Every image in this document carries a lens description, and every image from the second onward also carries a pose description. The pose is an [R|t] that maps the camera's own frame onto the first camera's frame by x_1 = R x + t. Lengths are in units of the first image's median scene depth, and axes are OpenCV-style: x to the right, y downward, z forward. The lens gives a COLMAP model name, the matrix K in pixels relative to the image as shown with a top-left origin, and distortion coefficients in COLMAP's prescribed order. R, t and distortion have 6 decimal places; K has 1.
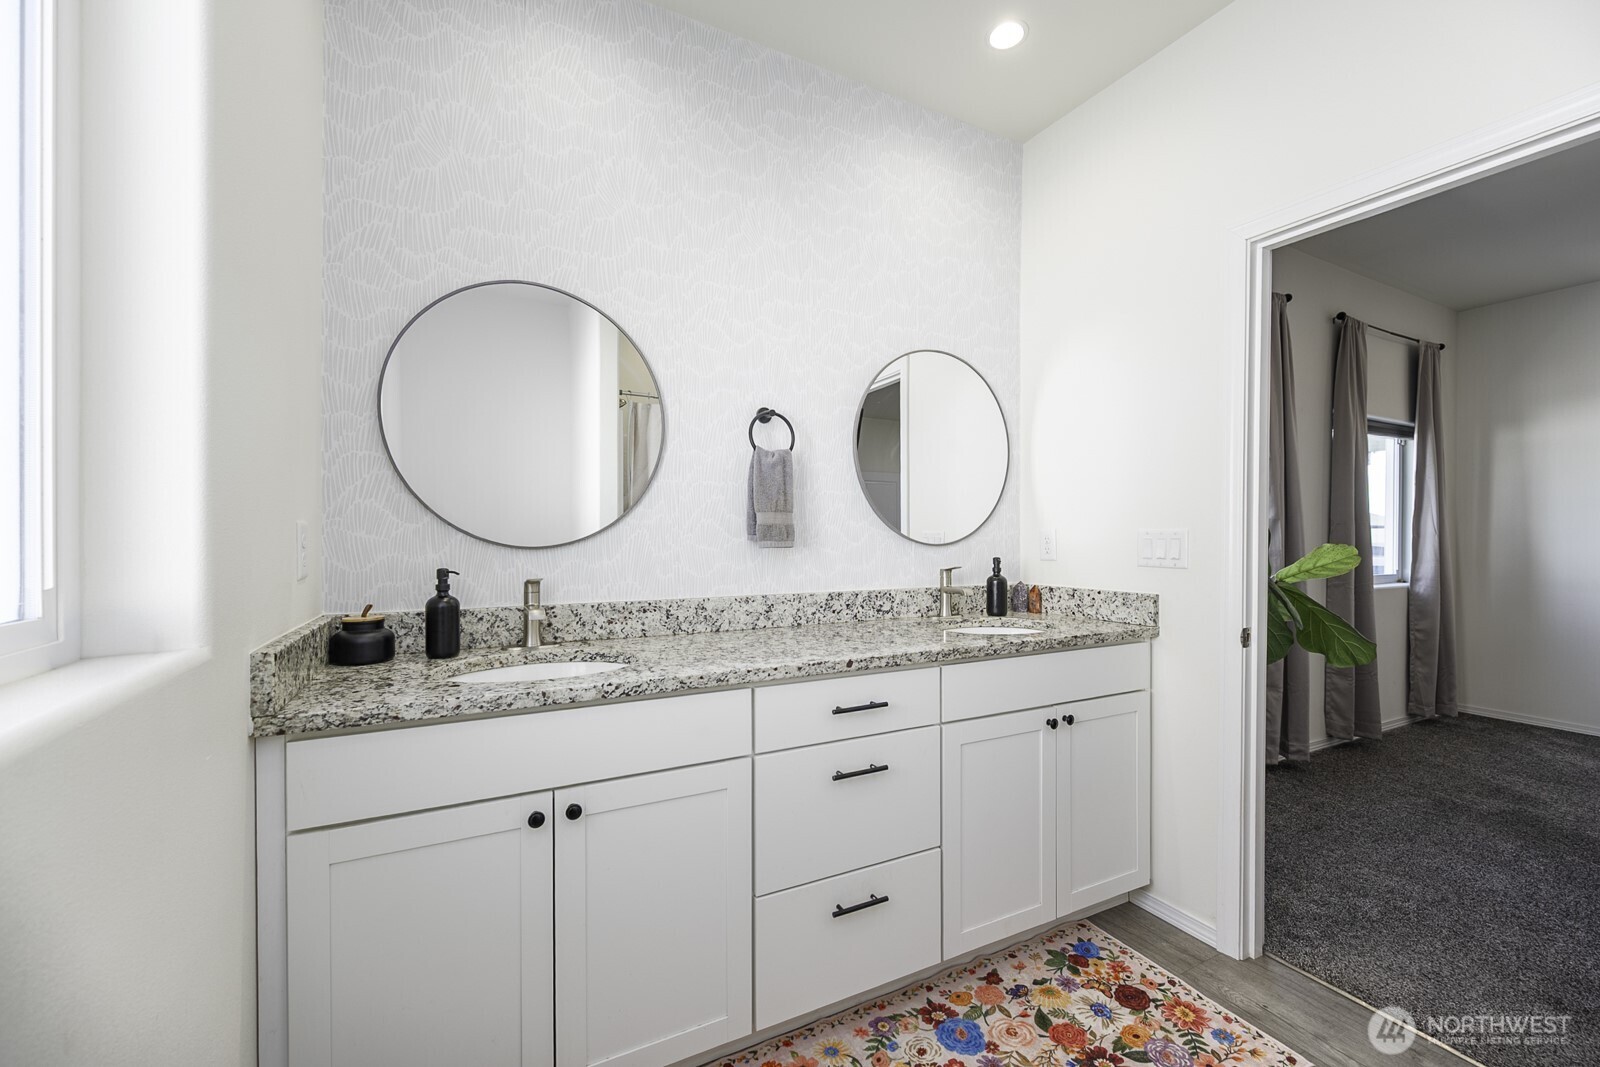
lens RADIAL K [[637.4, 0, 797.7], [0, 637.4, 538.4], [0, 0, 1]] dist [0.002224, 0.000055]
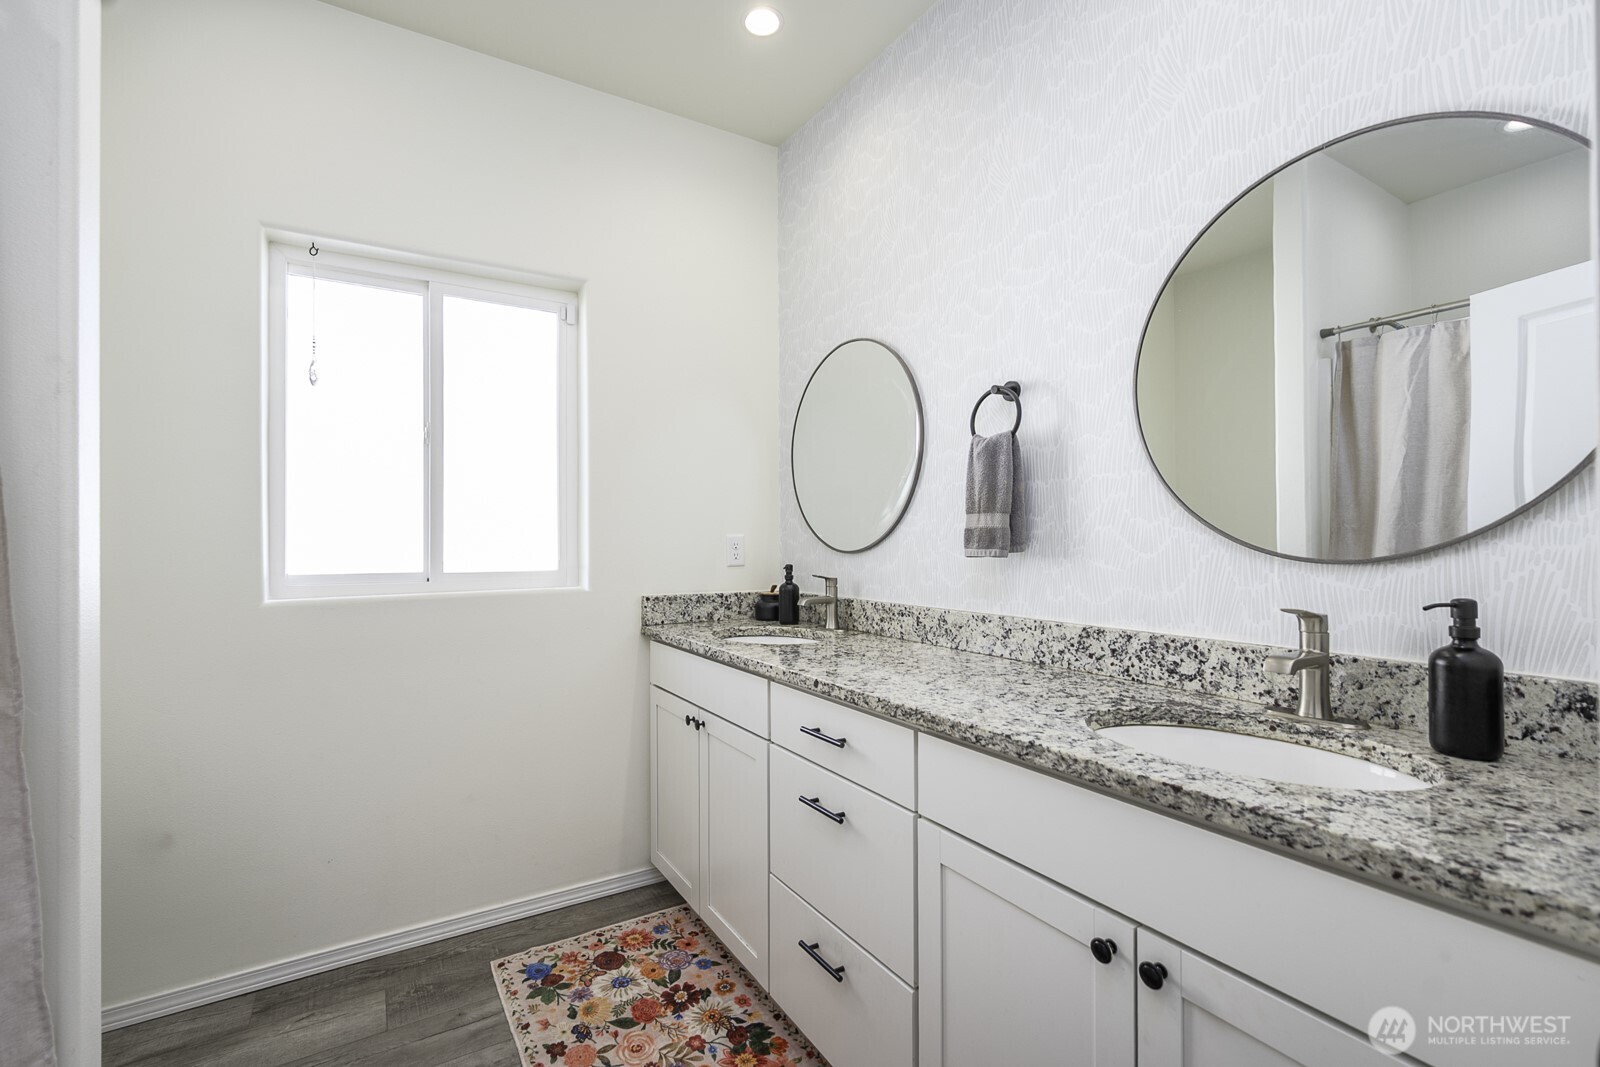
lens RADIAL K [[705.9, 0, 797.9], [0, 705.9, 538.7], [0, 0, 1]] dist [0.000748, 0.000114]
pose [[0.073686, -0.005170, -0.997268, 0.812309], [-0.002210, 0.999983, -0.005347, -0.003179], [0.997279, 0.002598, 0.073674, 0.674163]]
